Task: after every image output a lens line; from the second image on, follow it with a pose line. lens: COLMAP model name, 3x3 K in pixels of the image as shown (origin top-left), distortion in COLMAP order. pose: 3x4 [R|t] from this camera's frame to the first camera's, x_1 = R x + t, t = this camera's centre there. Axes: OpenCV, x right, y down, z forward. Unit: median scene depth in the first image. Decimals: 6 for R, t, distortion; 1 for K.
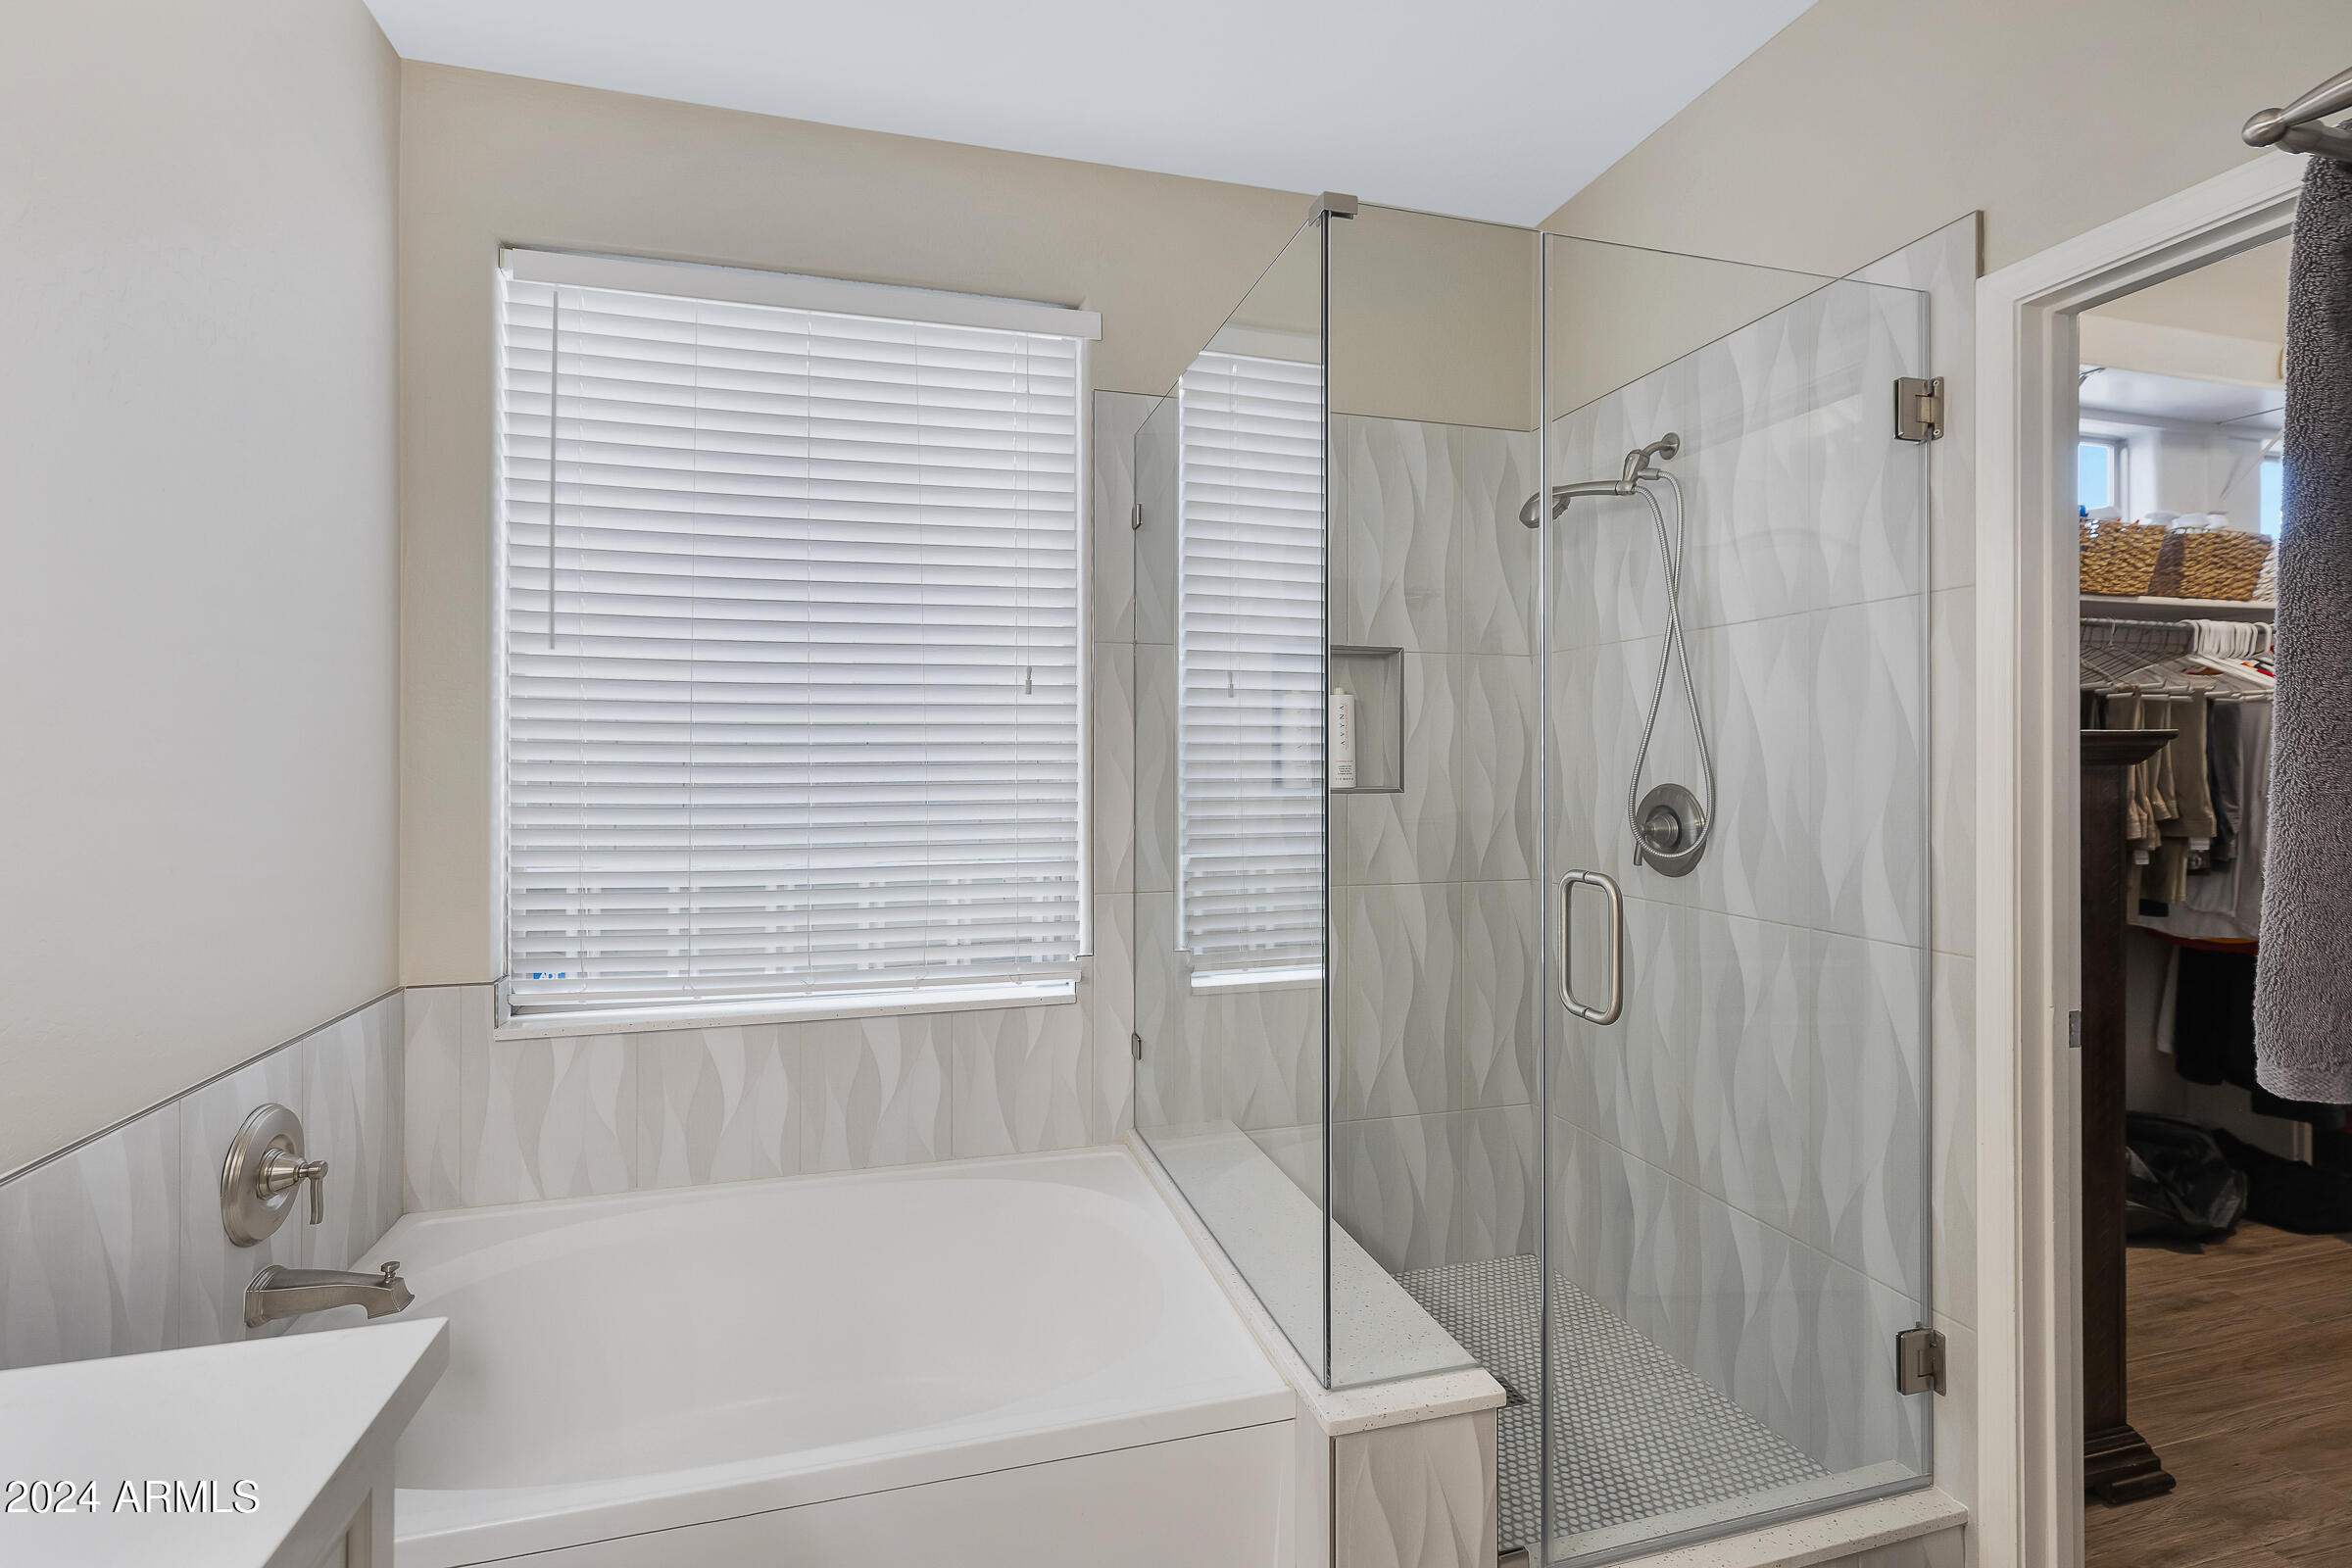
lens RADIAL K [[1014.1, 0, 1194.9], [0, 1014.1, 758.5], [0, 0, 1]] dist [0.000716, -0.000377]
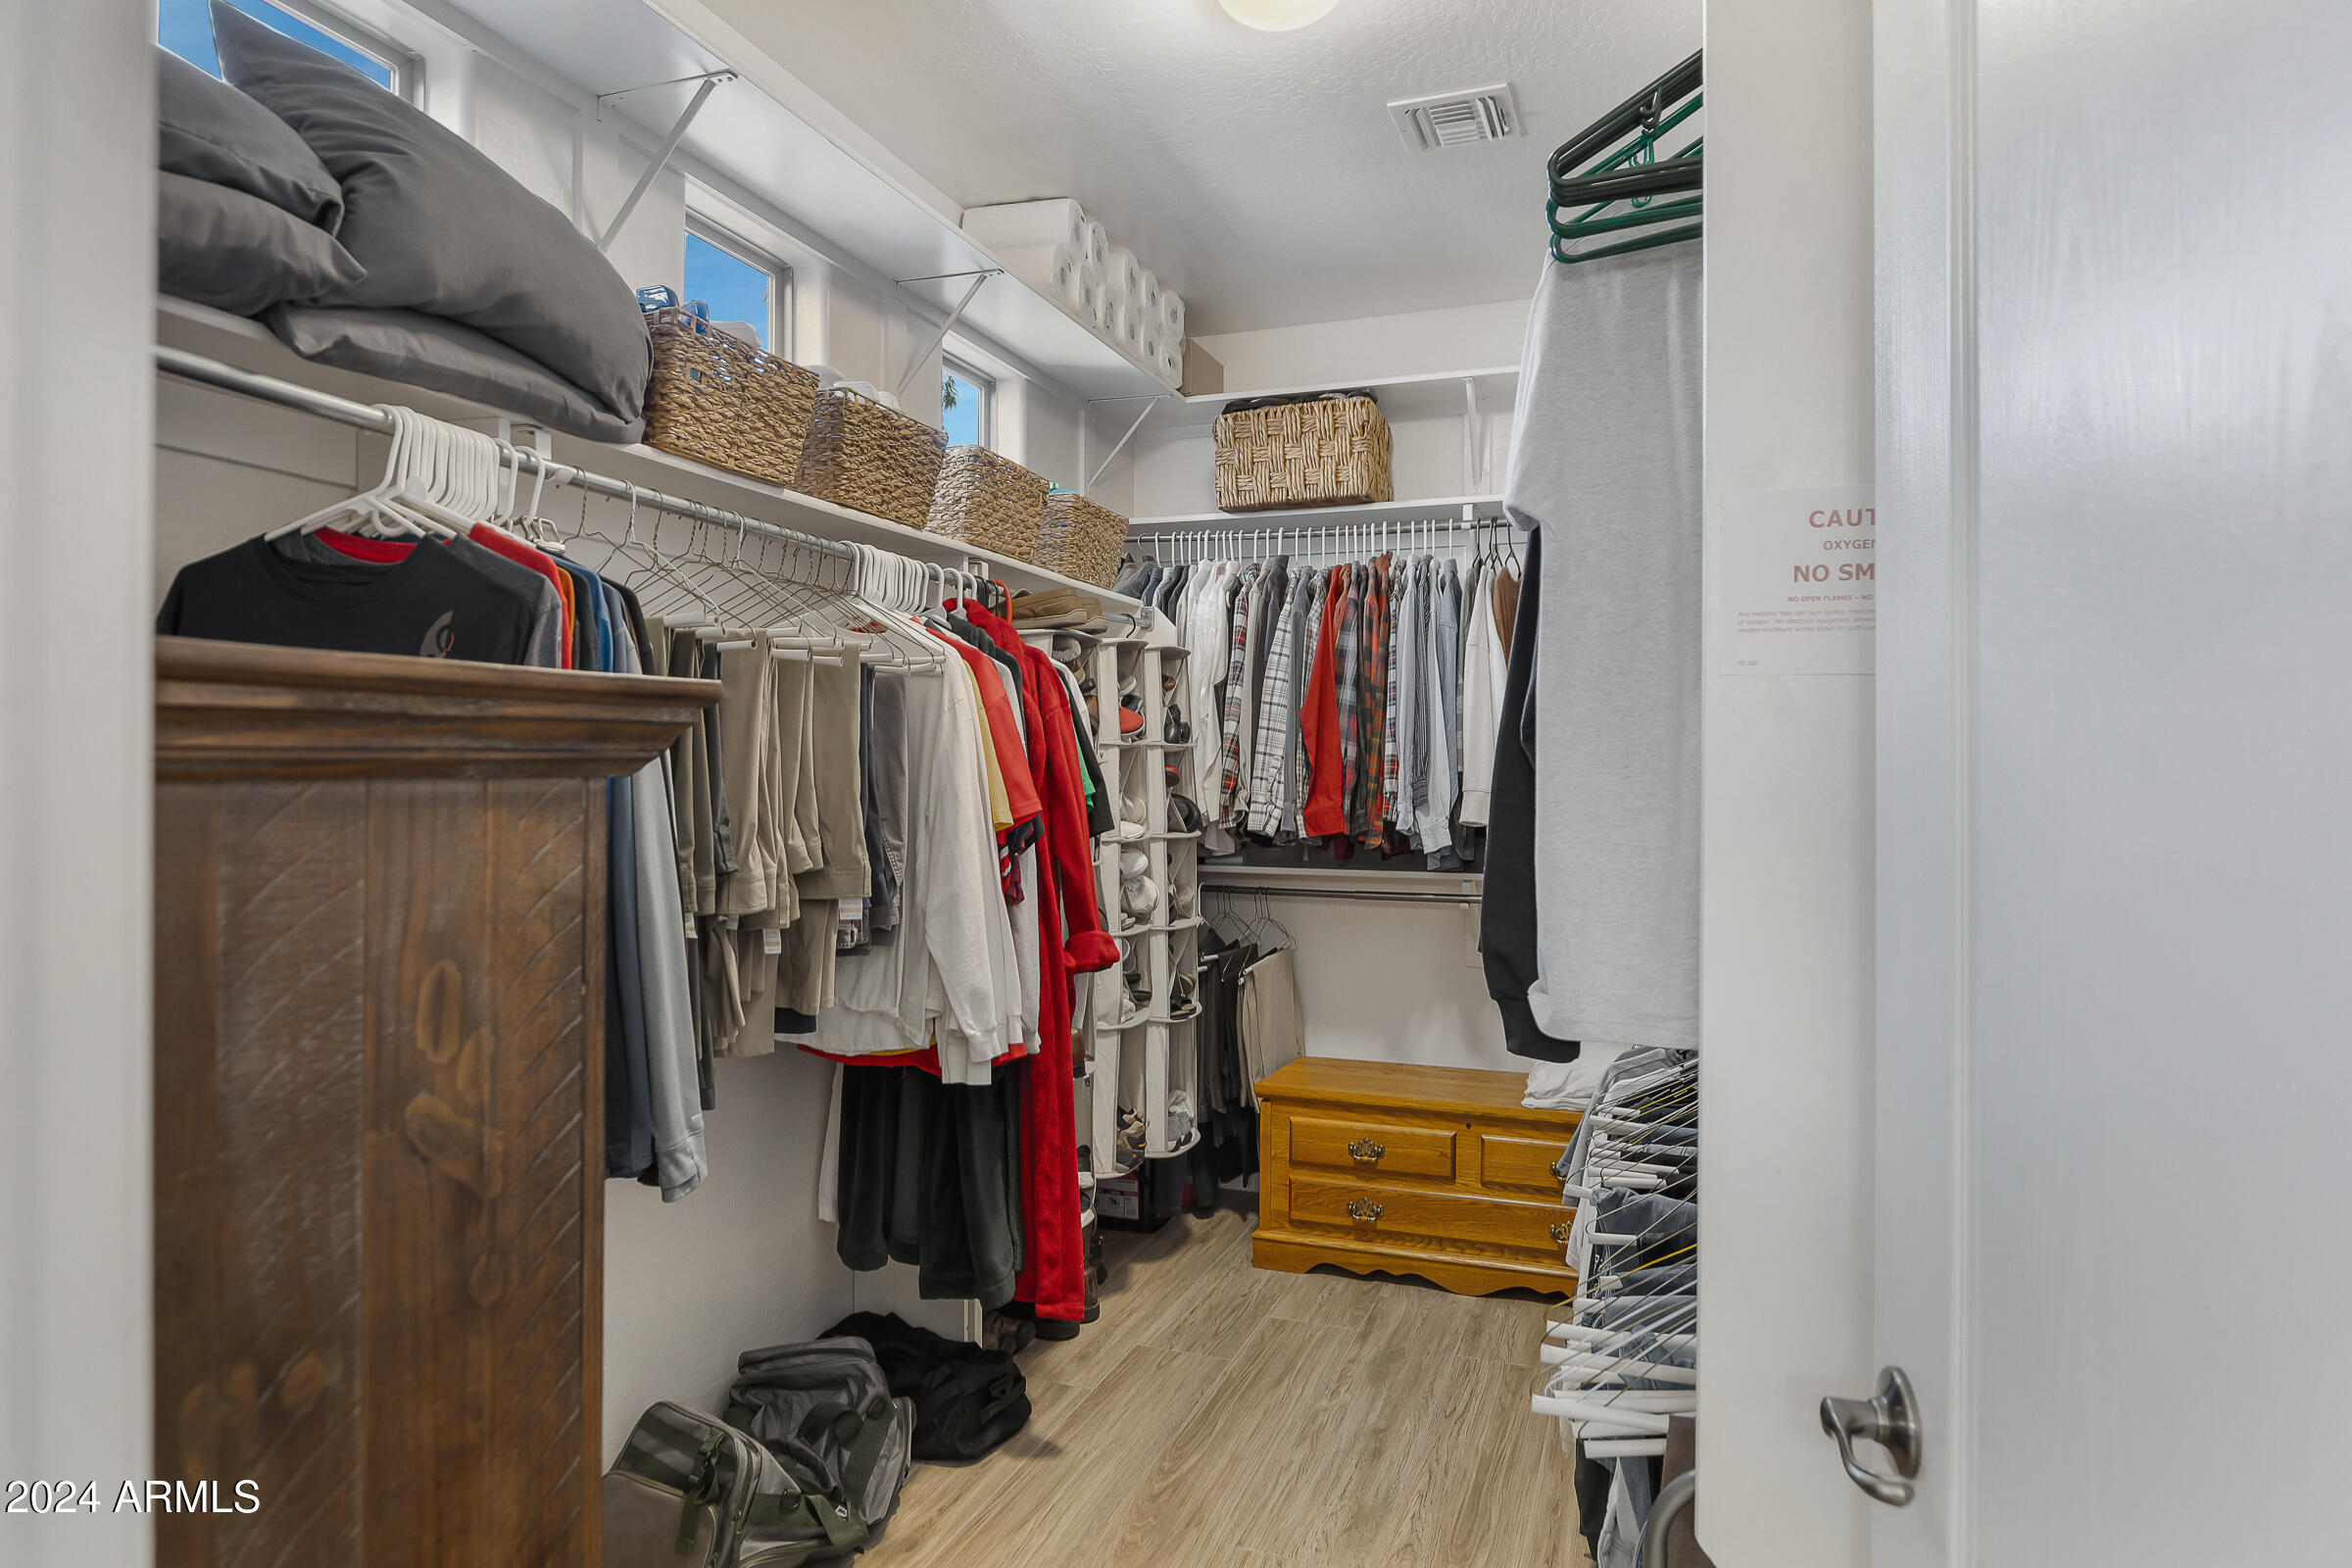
lens RADIAL K [[1404.1, 0, 1220.8], [0, 1404.1, 783.0], [0, 0, 1]] dist [-0.002115, -0.000272]
pose [[0.545904, -0.004257, 0.837837, 0.424992], [-0.006921, 0.999930, 0.009591, 0.001767], [-0.837819, -0.011035, 0.545837, 0.375889]]
